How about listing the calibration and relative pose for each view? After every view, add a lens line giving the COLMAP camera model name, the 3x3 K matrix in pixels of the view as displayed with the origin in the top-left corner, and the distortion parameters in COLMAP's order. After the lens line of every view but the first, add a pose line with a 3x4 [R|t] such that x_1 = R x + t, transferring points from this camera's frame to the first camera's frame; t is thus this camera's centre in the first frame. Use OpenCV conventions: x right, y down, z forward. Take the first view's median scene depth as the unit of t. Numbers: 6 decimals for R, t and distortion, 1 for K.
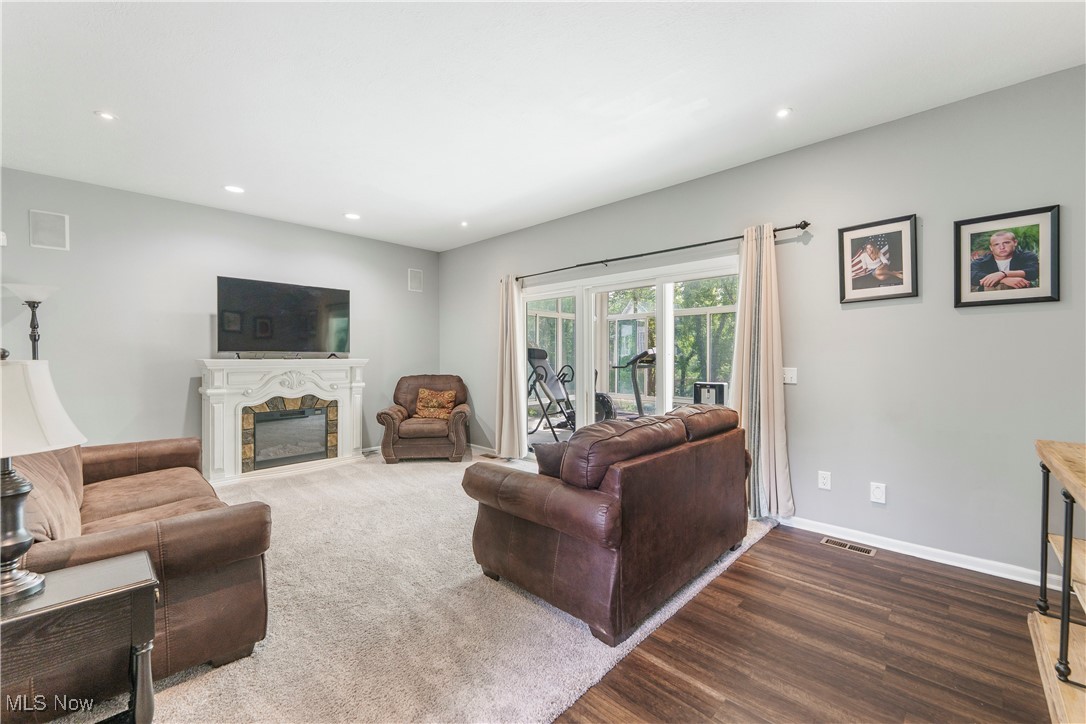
lens RADIAL K [[448.2, 0, 529.1], [0, 448.2, 364.9], [0, 0, 1]] dist [-0.001014, -0.000116]
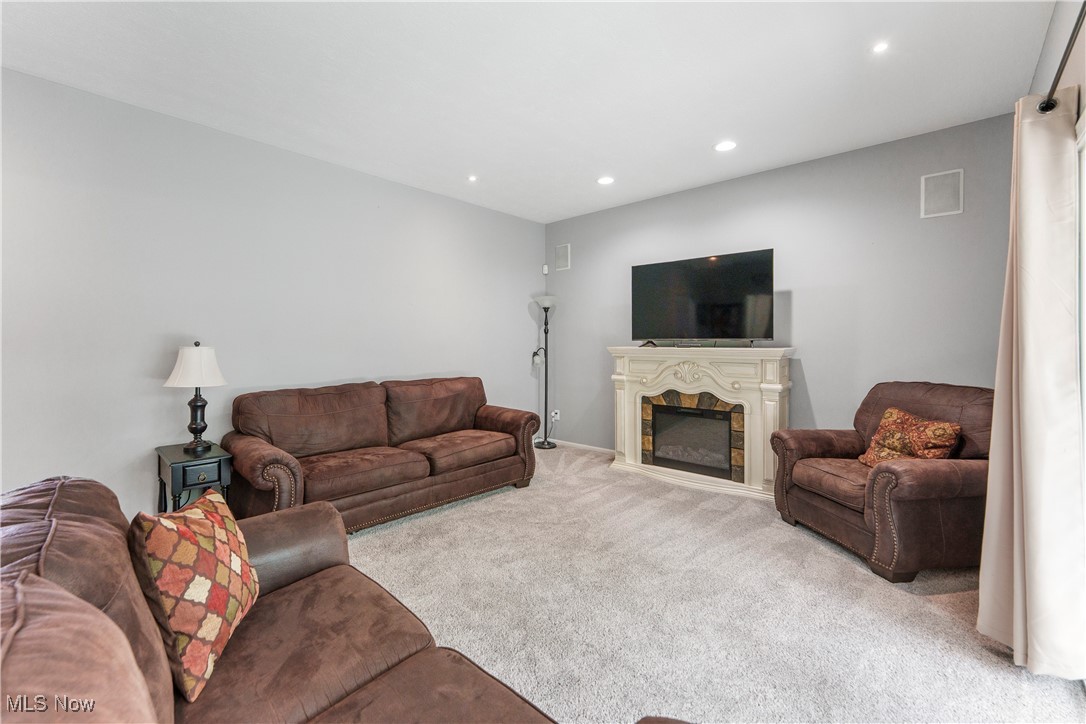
lens RADIAL K [[441.3, 0, 541.0], [0, 441.3, 348.3], [0, 0, 1]] dist [-0.000513, -0.000103]
pose [[0.050632, 0.012571, -0.998638, 0.270123], [-0.020544, 0.999722, 0.011543, -0.014373], [0.998506, 0.019932, 0.050877, 0.640459]]
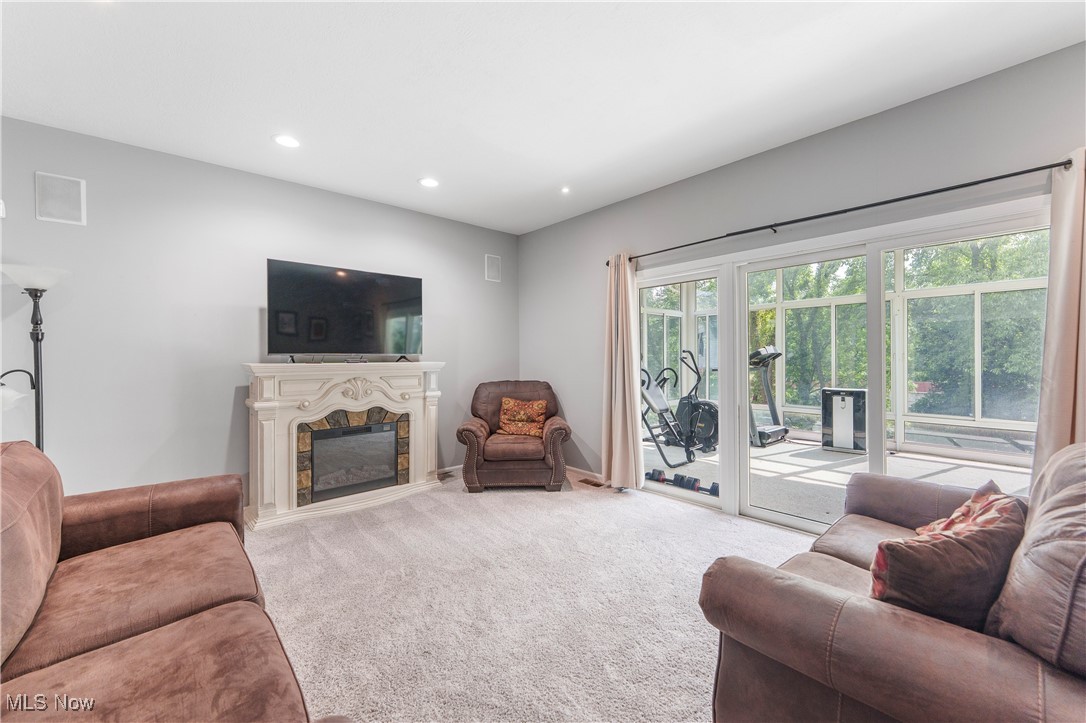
lens RADIAL K [[429.7, 0, 523.1], [0, 429.7, 364.1], [0, 0, 1]] dist [-0.000489, -0.000205]
pose [[0.996420, -0.004761, -0.084409, -0.156758], [0.004347, 0.999978, -0.005099, -0.005096], [0.084431, 0.004714, 0.996418, 0.242823]]
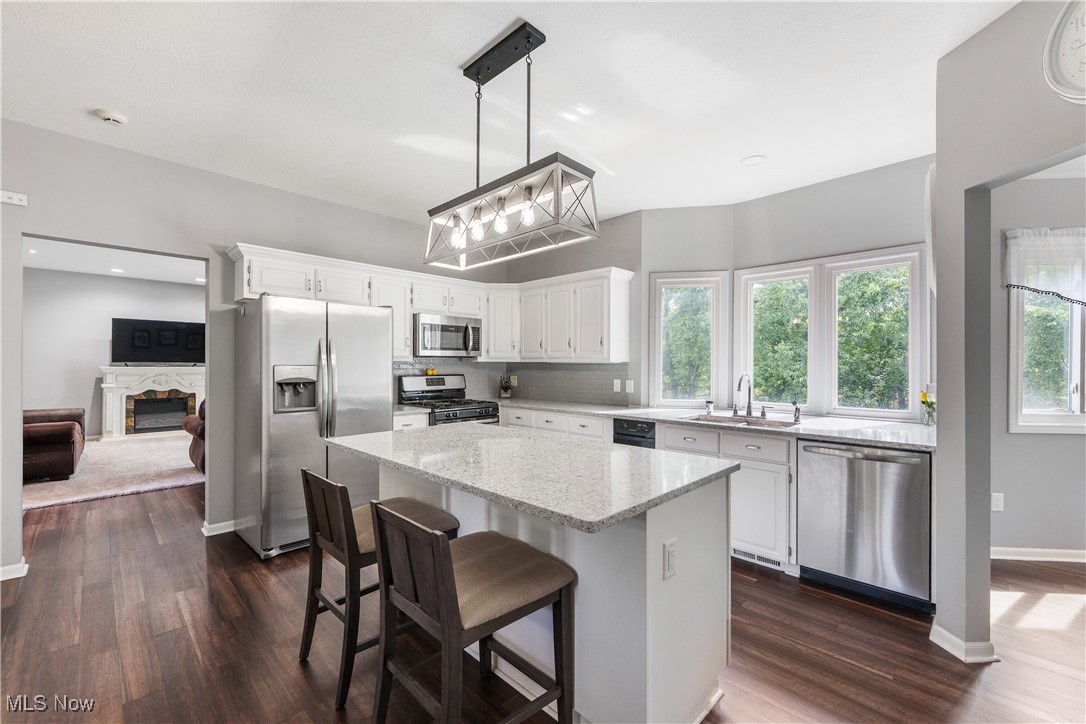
lens RADIAL K [[448.2, 0, 529.1], [0, 448.2, 364.9], [0, 0, 1]] dist [-0.001014, -0.000116]
pose [[0.999967, 0.006148, 0.005244, 0.756249], [-0.006042, 0.999781, -0.020035, 0.003649], [-0.005366, 0.020003, 0.999786, -0.605256]]
